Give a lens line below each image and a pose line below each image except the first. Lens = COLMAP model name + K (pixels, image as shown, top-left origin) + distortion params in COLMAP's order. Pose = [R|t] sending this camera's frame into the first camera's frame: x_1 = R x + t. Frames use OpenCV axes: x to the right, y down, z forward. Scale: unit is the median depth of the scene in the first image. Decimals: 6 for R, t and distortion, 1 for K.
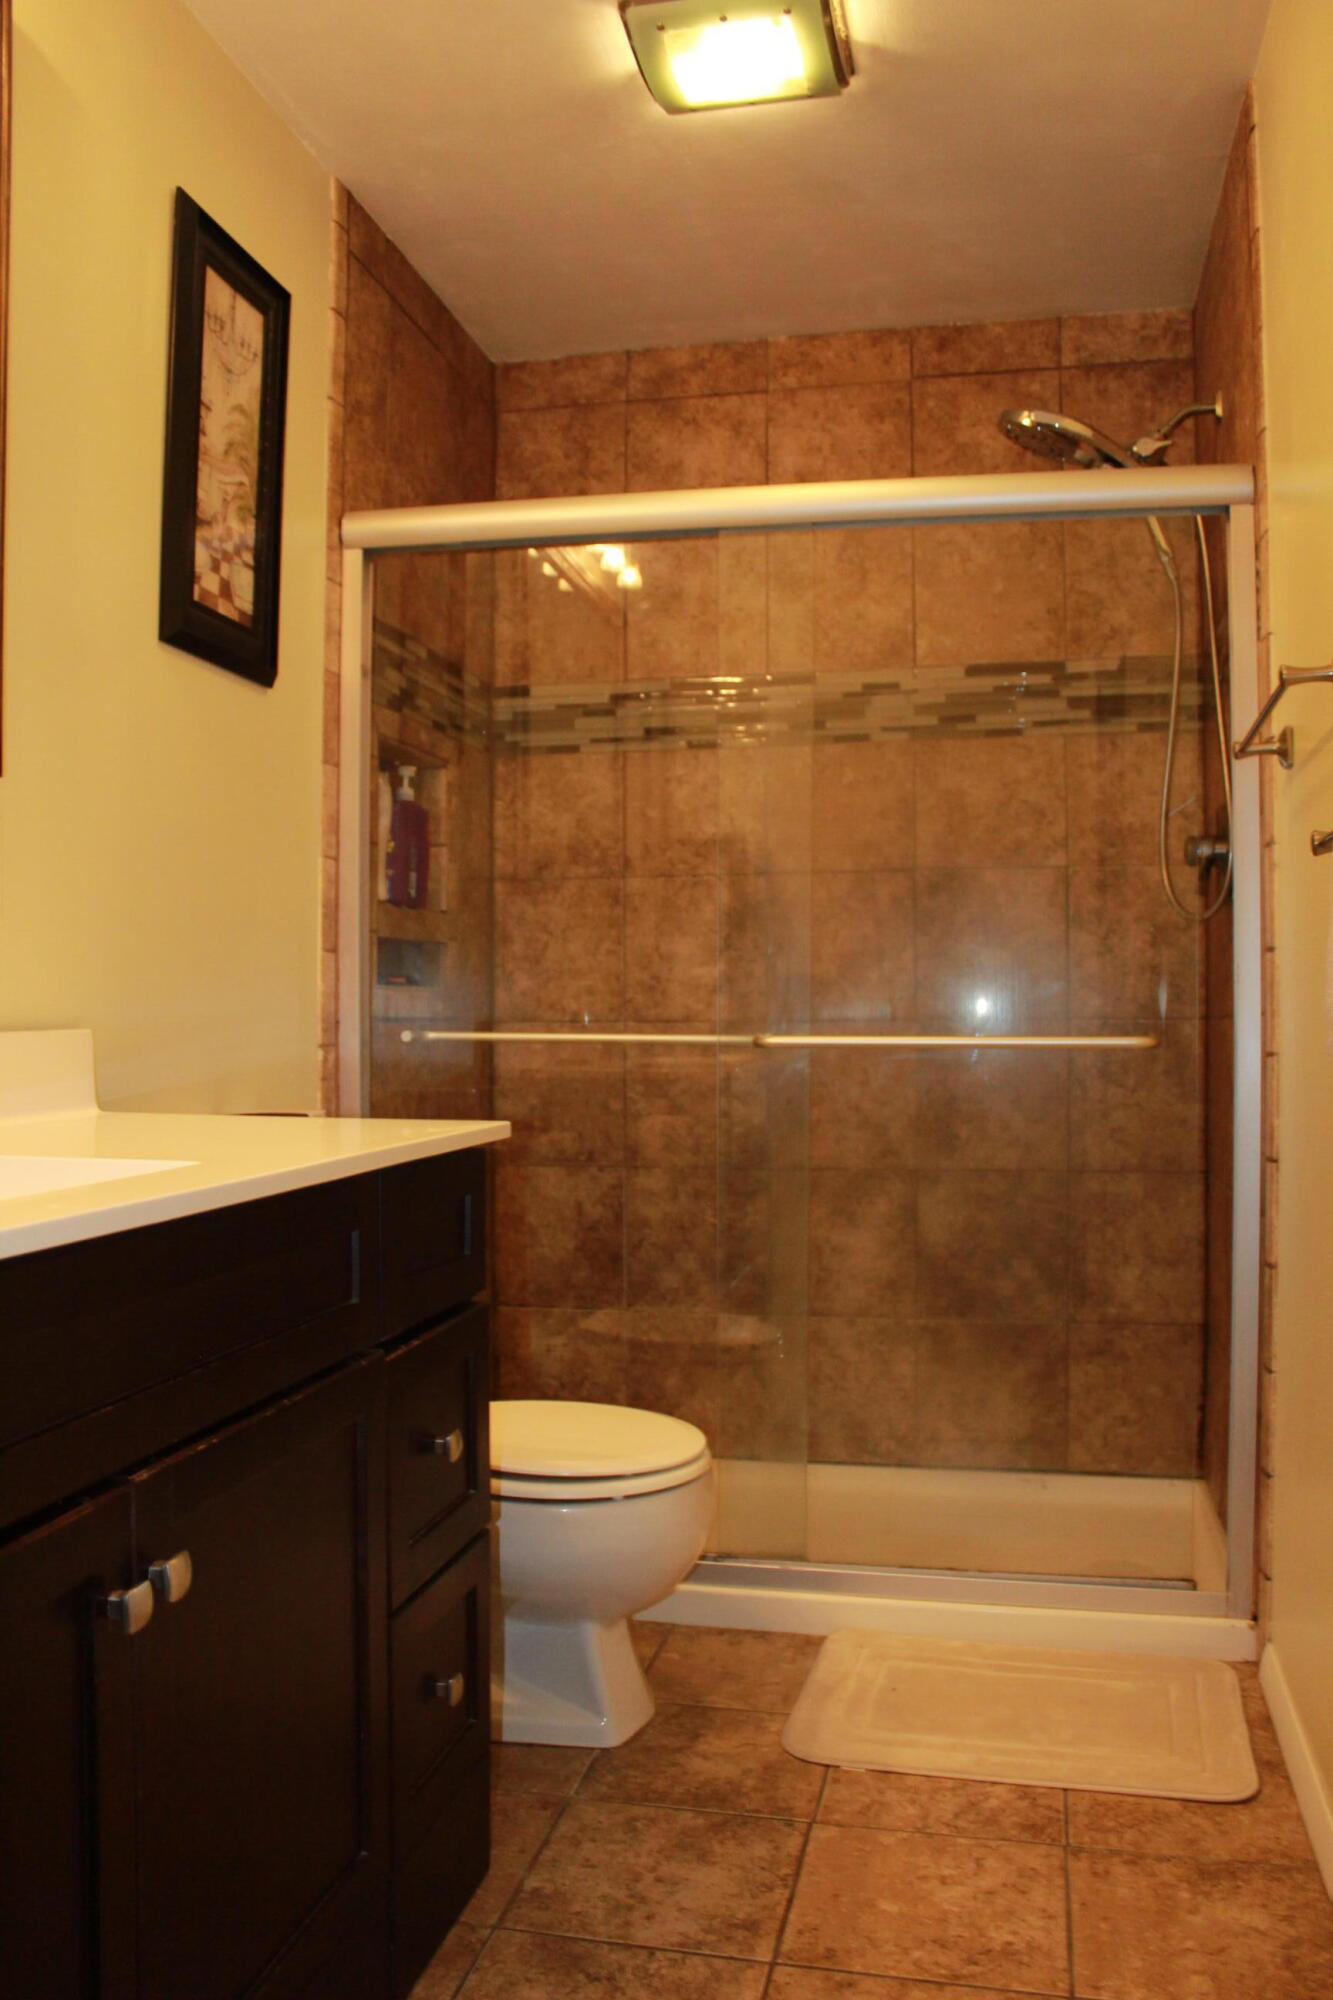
lens RADIAL K [[1667.4, 0, 691.7], [0, 1667.4, 997.1], [0, 0, 1]] dist [-0.160710, 0.147796]
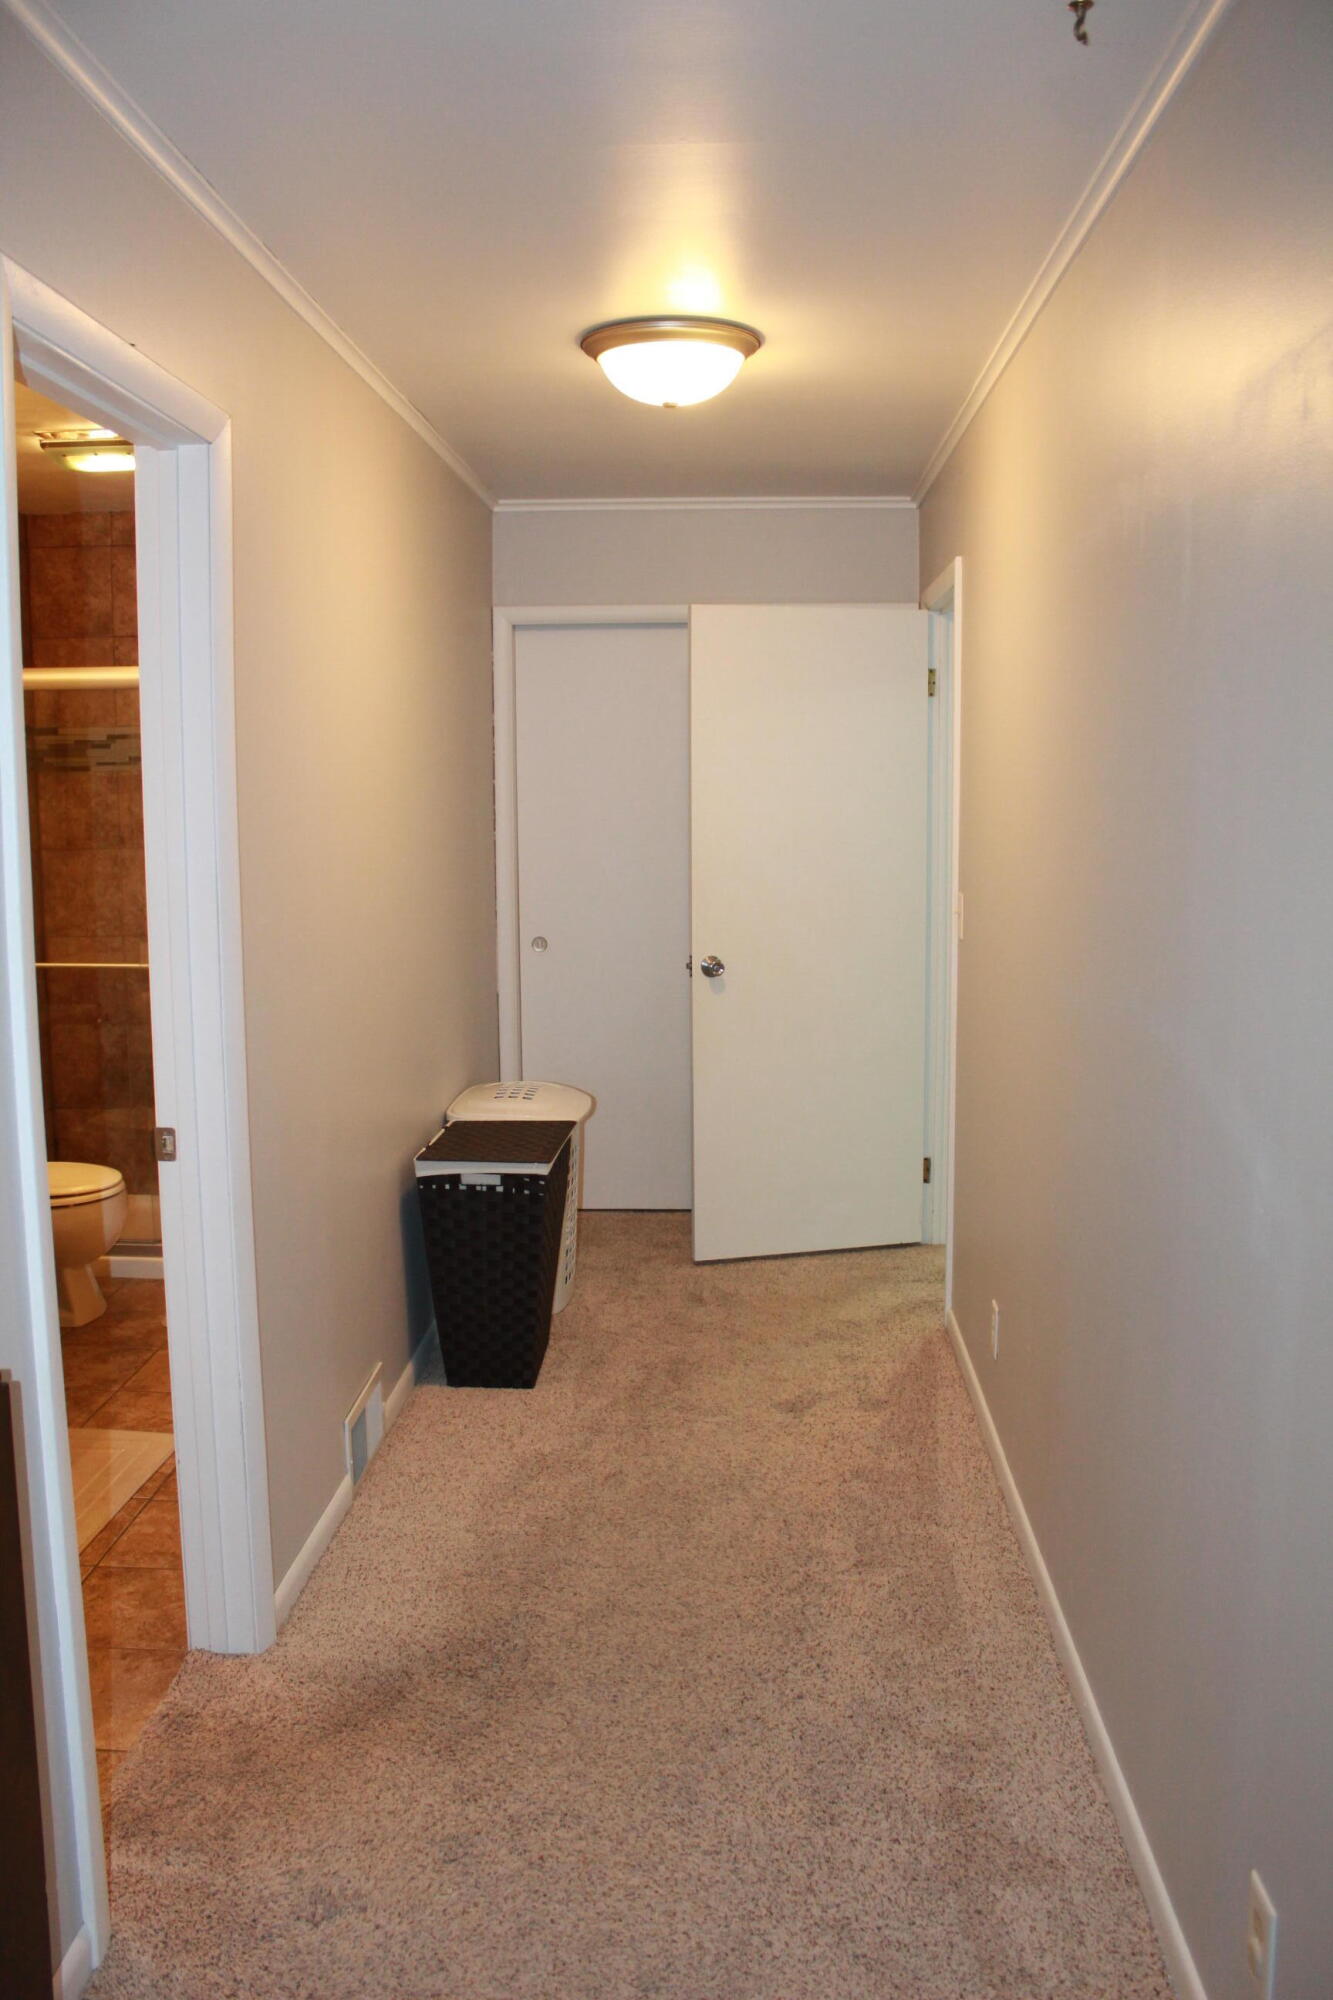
lens RADIAL K [[1667.4, 0, 691.7], [0, 1667.4, 997.1], [0, 0, 1]] dist [-0.160710, 0.147796]
pose [[0.986849, -0.025147, 0.159674, 0.252450], [0.003604, 0.991002, 0.133802, -0.139750], [-0.161602, -0.131467, 0.978060, -0.681120]]
